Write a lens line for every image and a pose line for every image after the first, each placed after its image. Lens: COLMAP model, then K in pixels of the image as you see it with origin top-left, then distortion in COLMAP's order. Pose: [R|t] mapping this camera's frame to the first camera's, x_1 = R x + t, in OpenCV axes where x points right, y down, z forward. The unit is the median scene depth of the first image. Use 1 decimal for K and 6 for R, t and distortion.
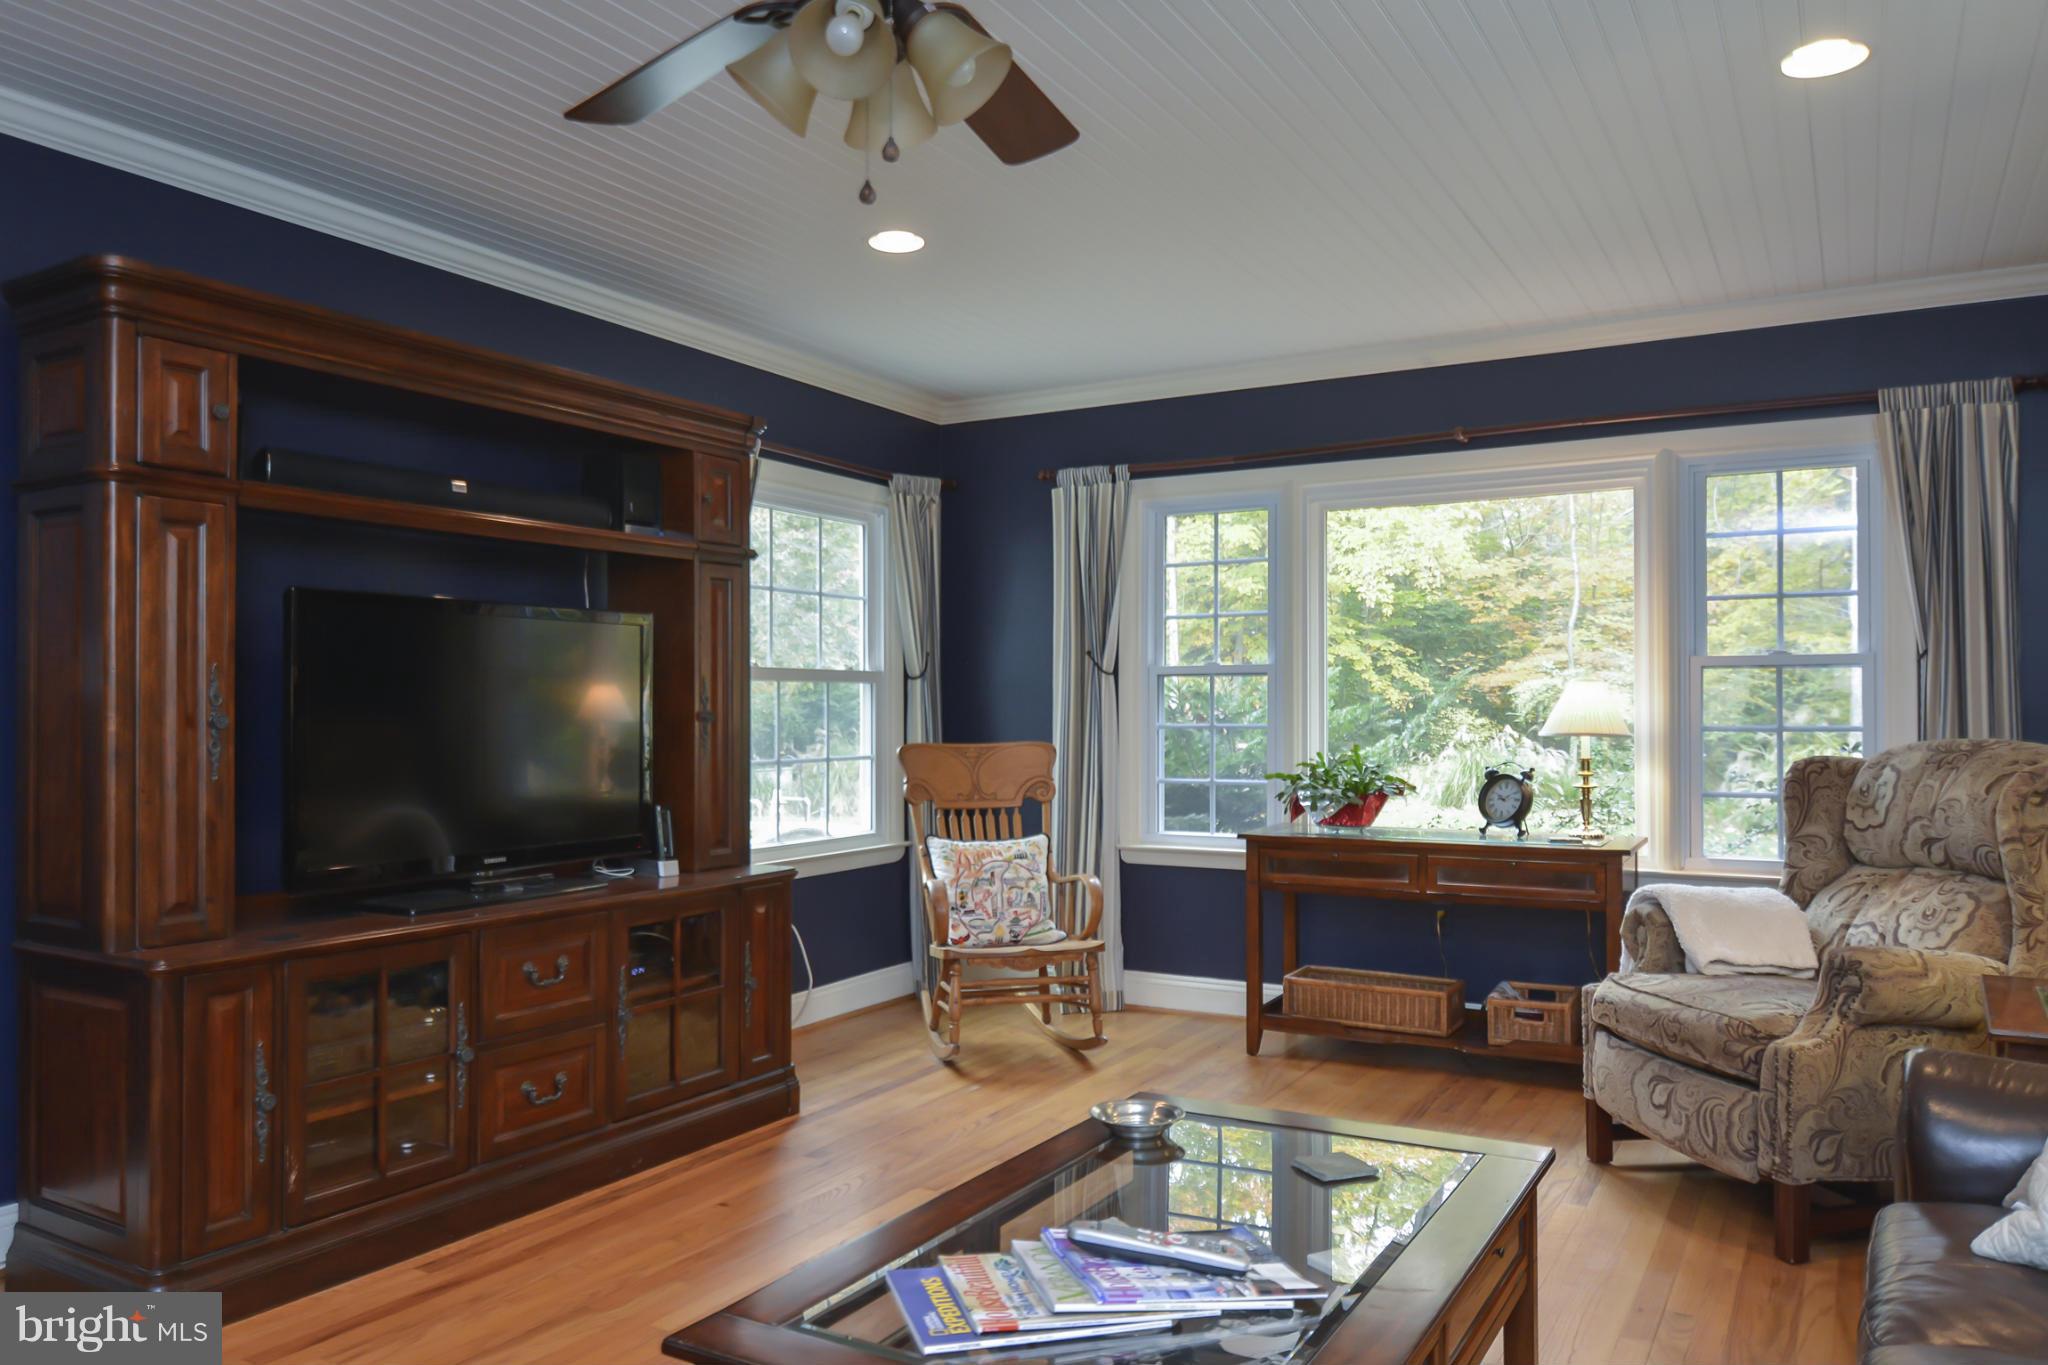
lens RADIAL K [[1510.3, 0, 1024.0], [0, 1510.3, 682.5], [0, 0, 1]] dist [0.005598, 0.003190]
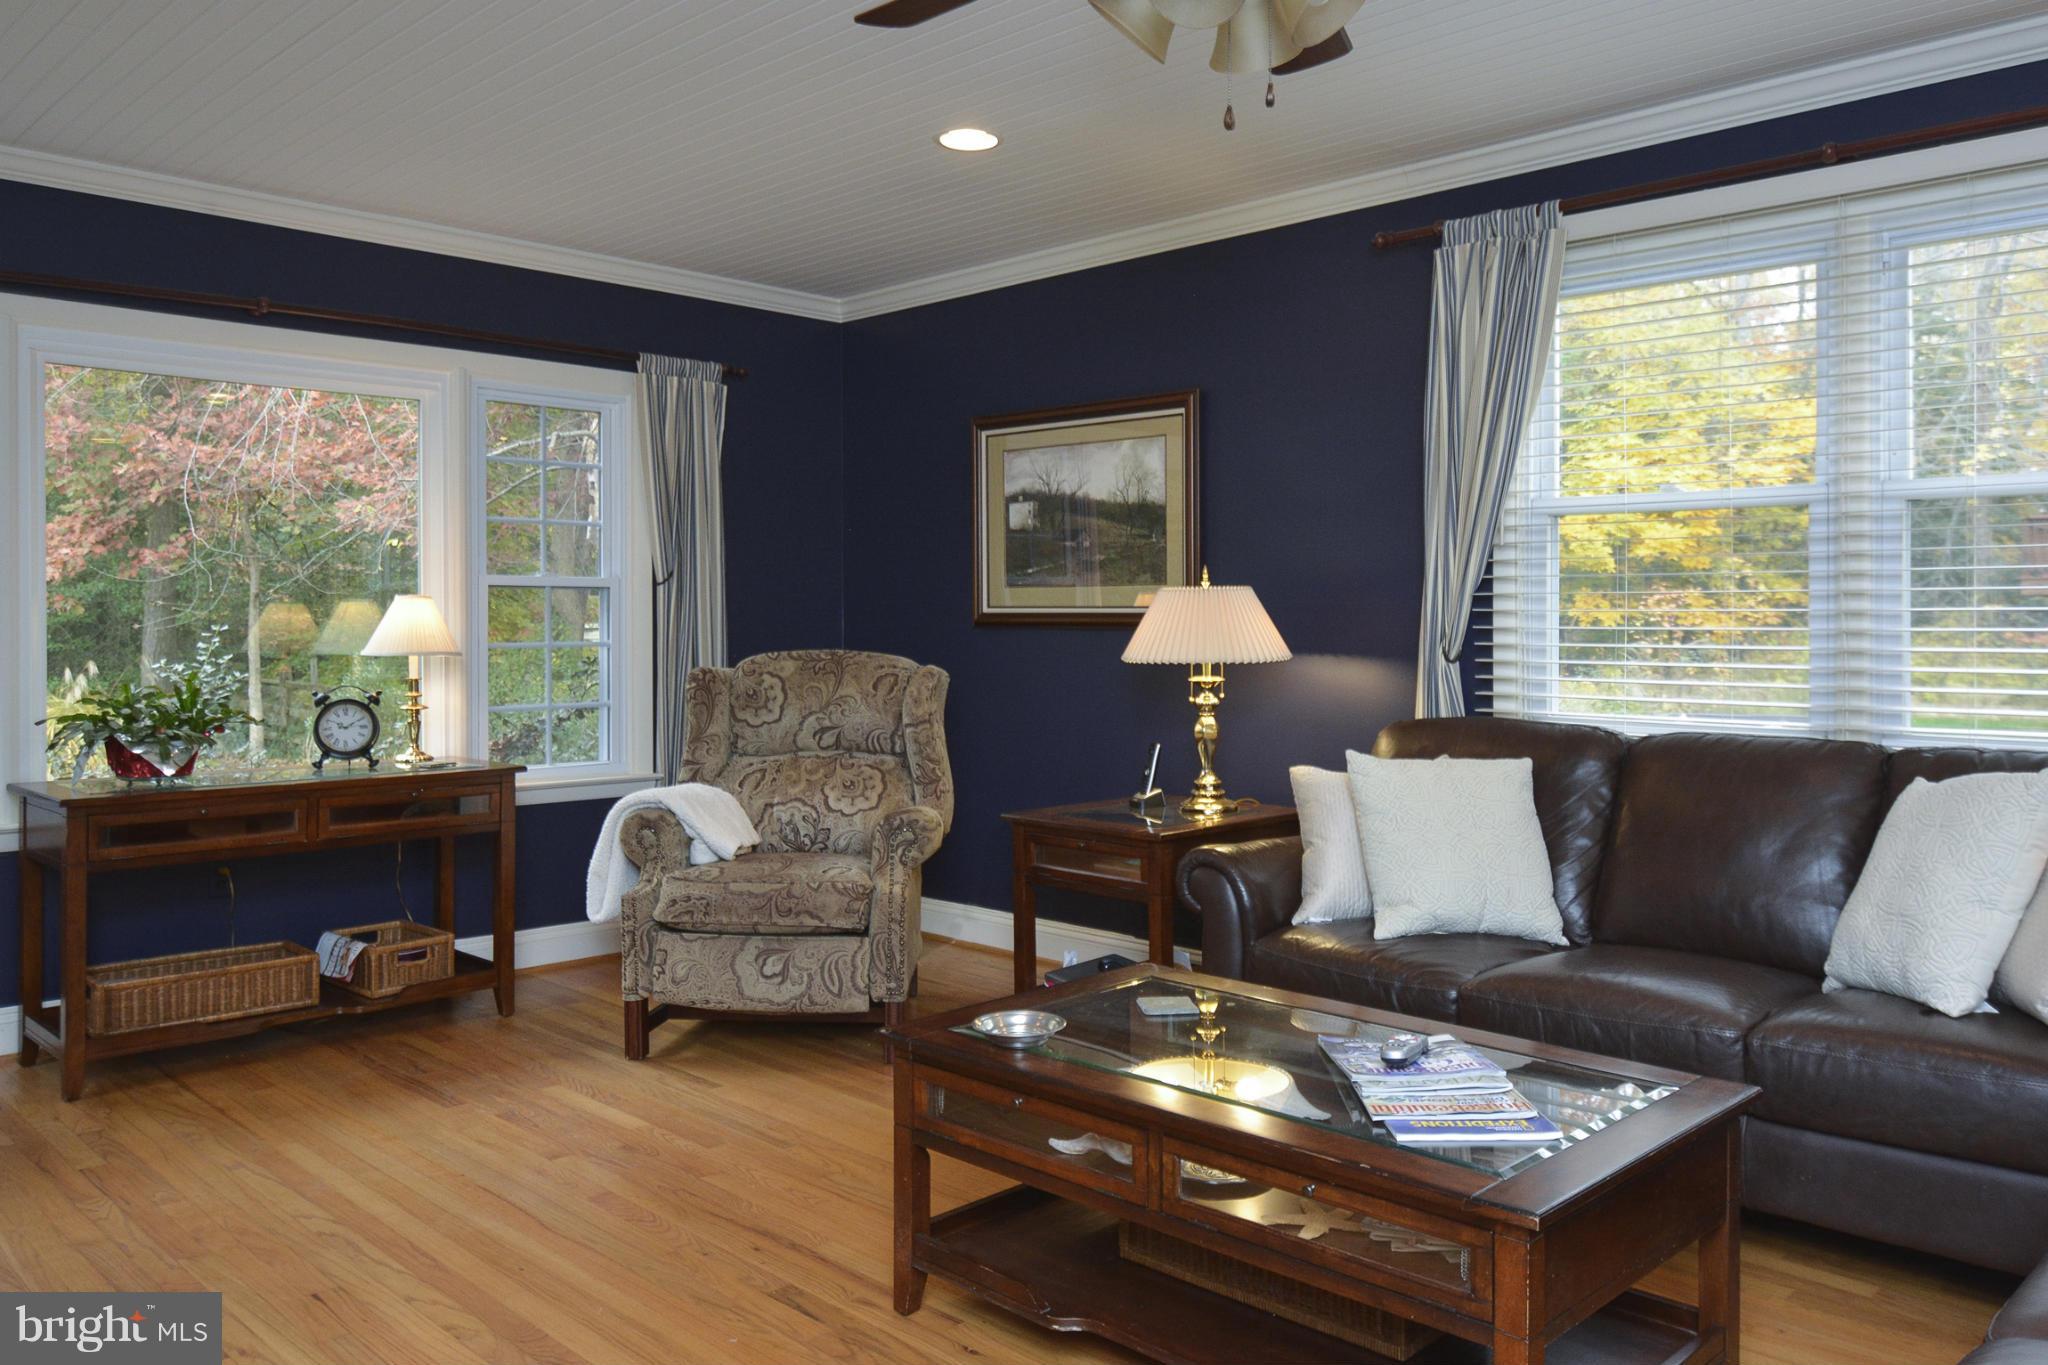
lens RADIAL K [[1578.3, 0, 1033.0], [0, 1578.3, 599.9], [0, 0, 1]] dist [-0.009162, -0.003871]
pose [[0.229201, 0.016982, 0.973231, -0.678983], [-0.017853, 0.999753, -0.013240, 0.008825], [-0.973215, -0.014341, 0.229448, 0.526661]]
